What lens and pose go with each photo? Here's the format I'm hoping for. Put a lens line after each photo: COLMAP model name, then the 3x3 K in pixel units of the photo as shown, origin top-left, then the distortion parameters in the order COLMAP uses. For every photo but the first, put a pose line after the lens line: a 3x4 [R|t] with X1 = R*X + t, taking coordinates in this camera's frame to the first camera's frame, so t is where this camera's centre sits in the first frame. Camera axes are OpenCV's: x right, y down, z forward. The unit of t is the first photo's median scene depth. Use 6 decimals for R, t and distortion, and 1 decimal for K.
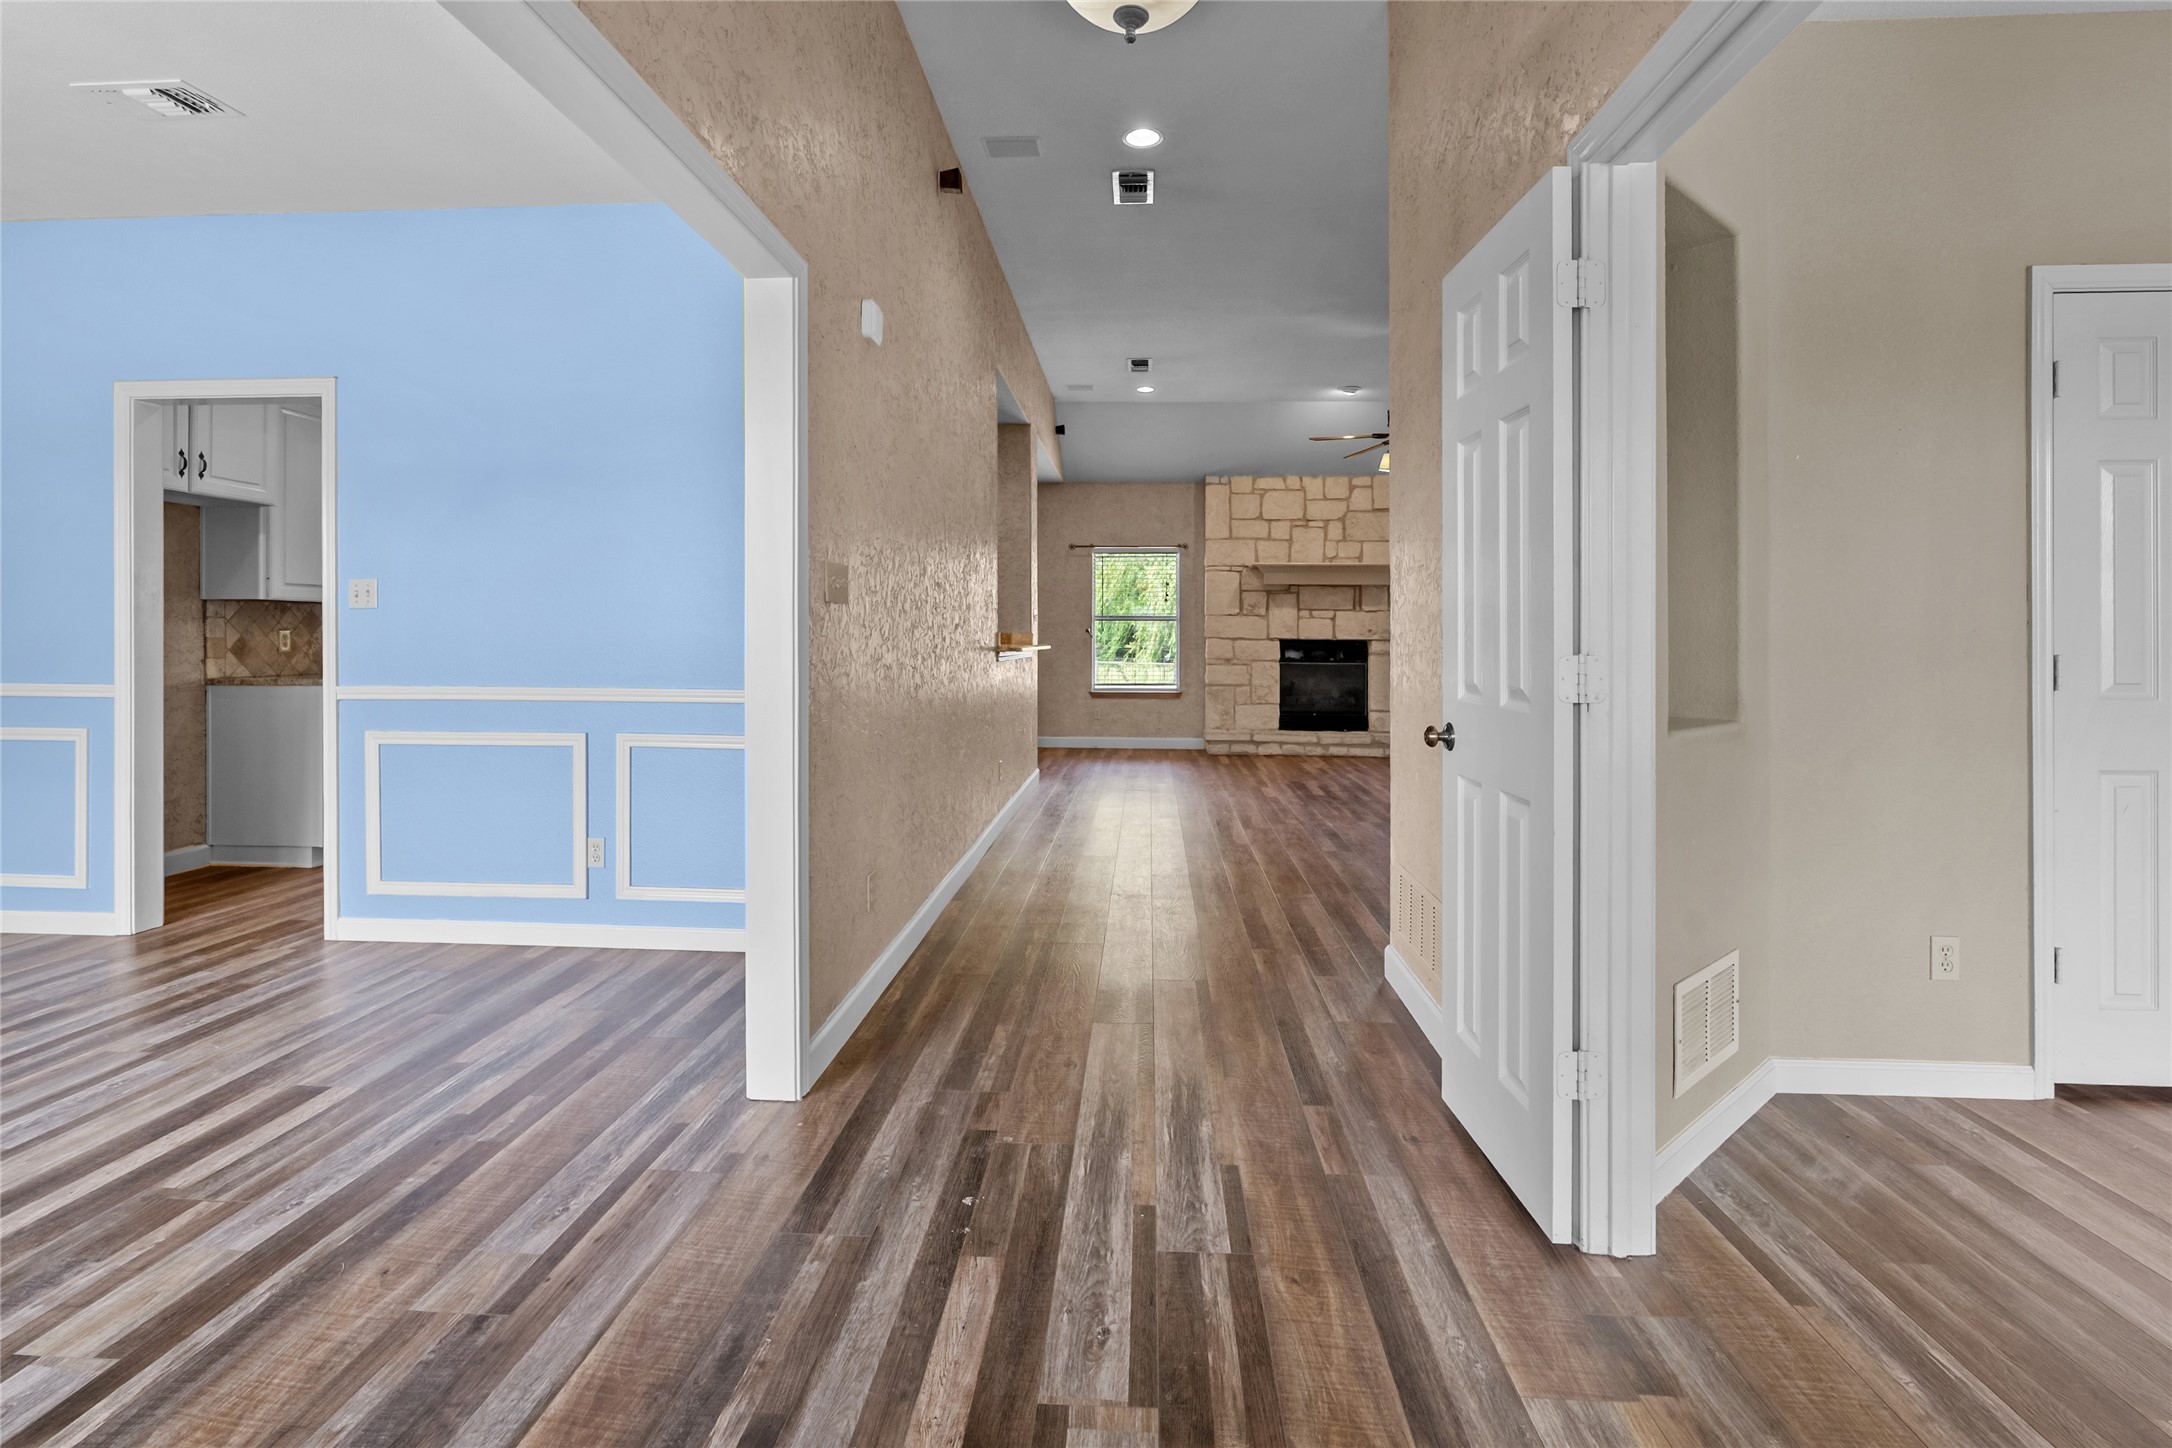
lens RADIAL K [[1019.6, 0, 1086.8], [0, 1019.6, 645.2], [0, 0, 1]] dist [-0.000226, 0.000020]
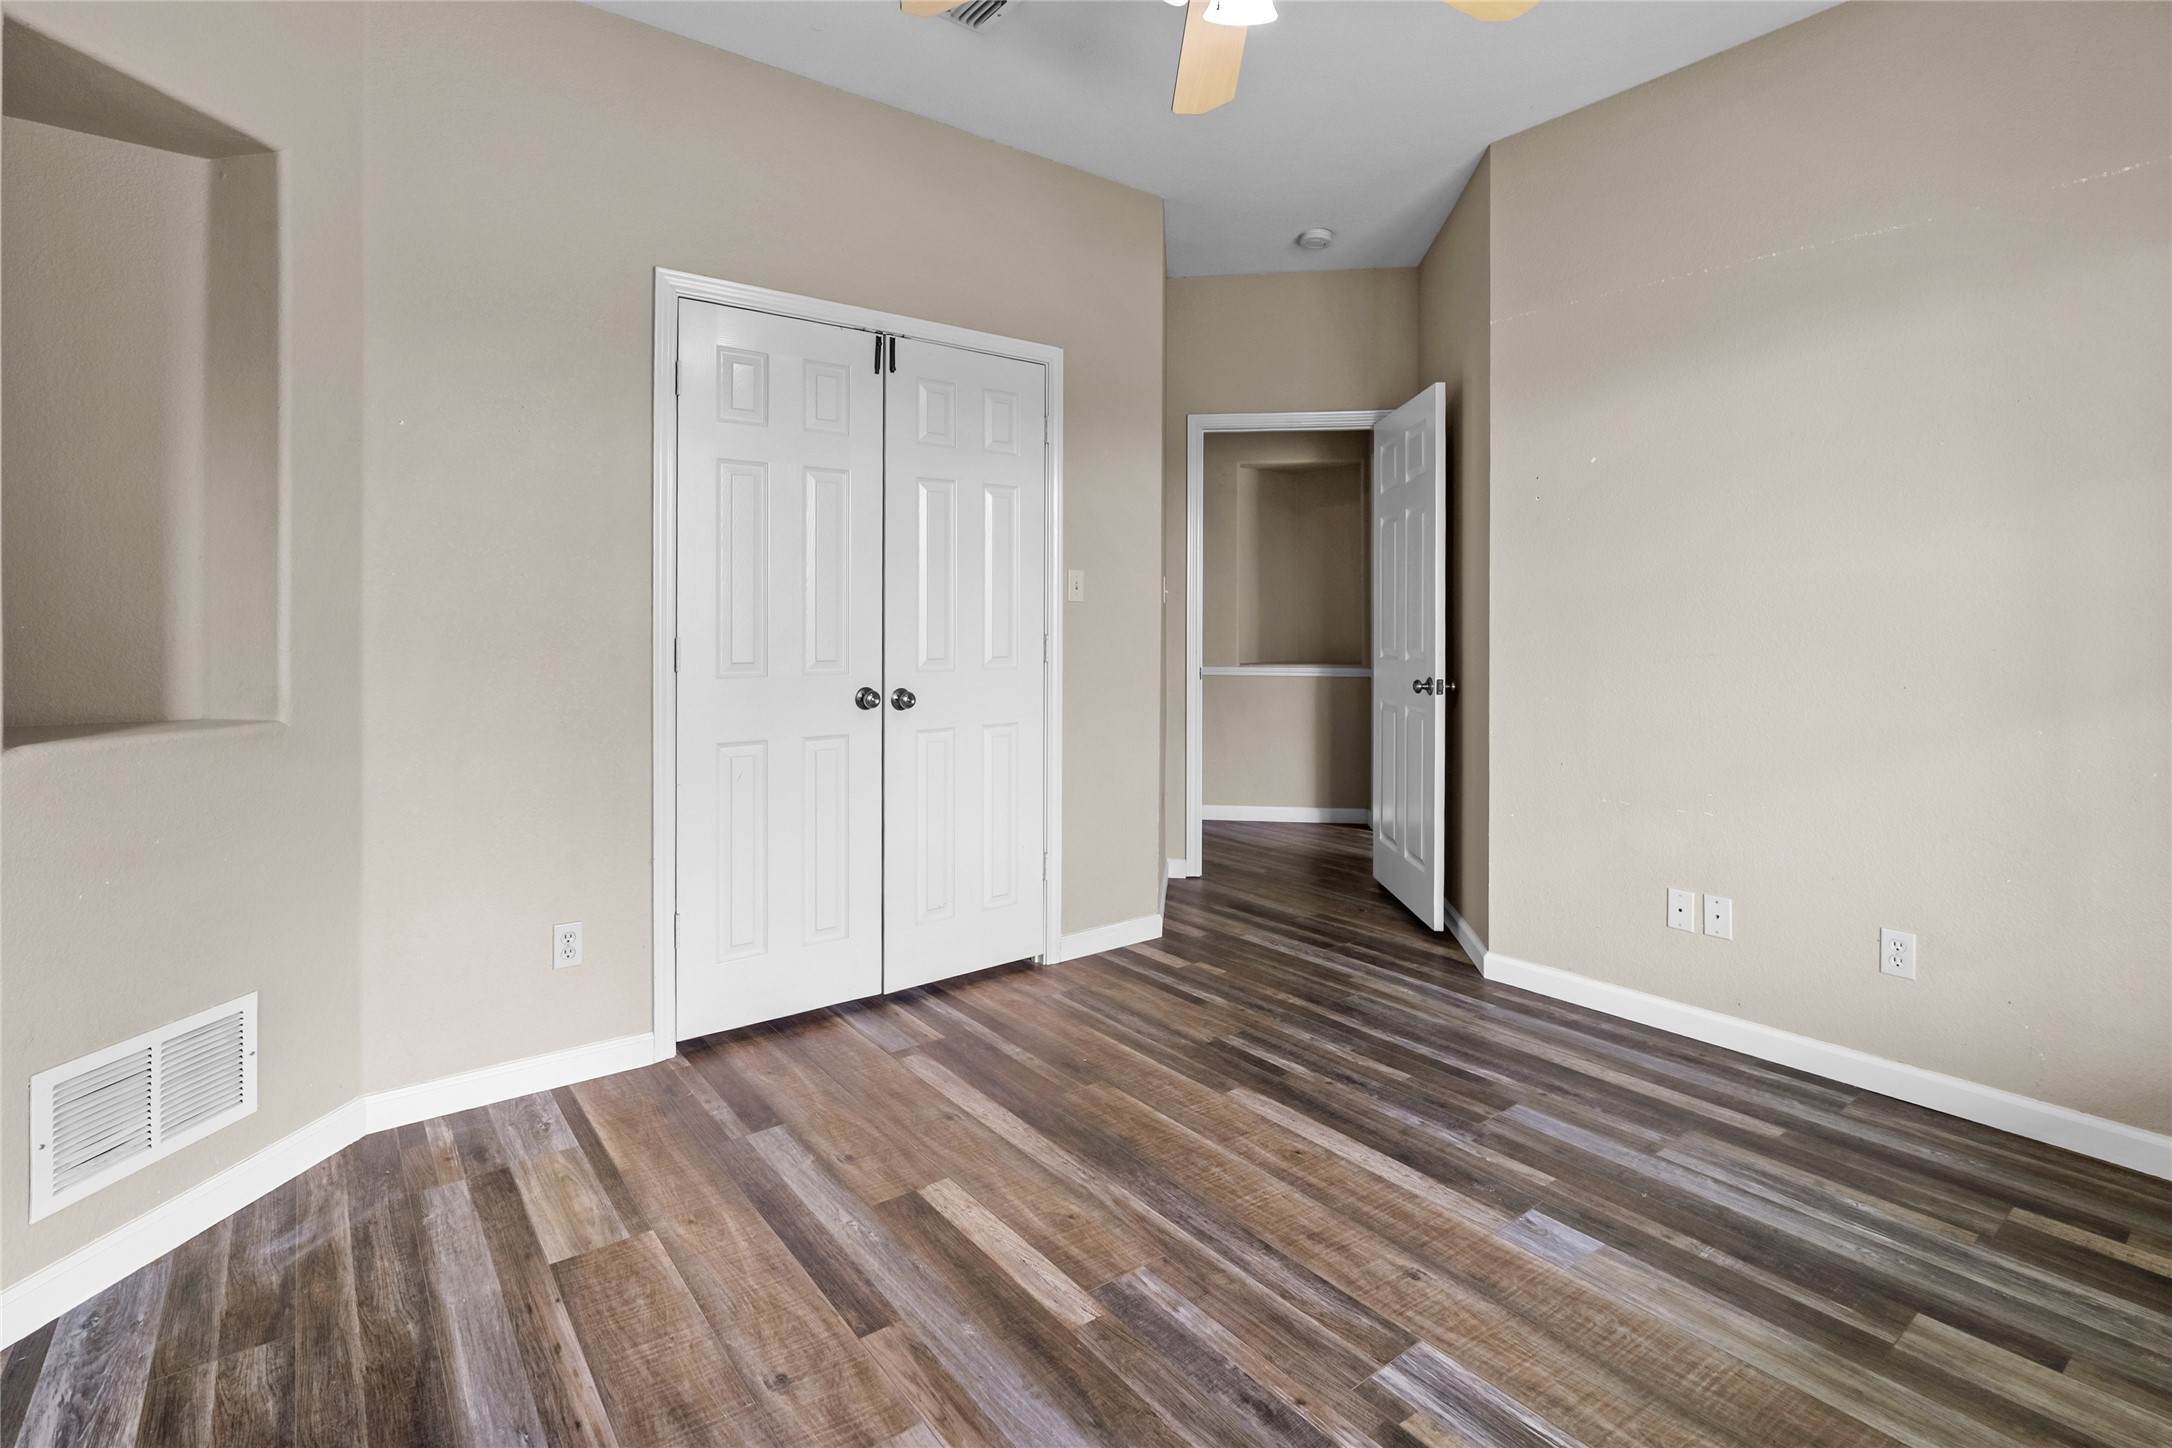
lens RADIAL K [[1018.4, 0, 1085.2], [0, 1018.4, 632.1], [0, 0, 1]] dist [-0.001729, -0.000332]
pose [[0.755720, -0.004945, 0.654876, 0.896233], [0.003782, 0.999988, 0.003187, 0.001820], [-0.654884, 0.000069, 0.755730, -0.123520]]
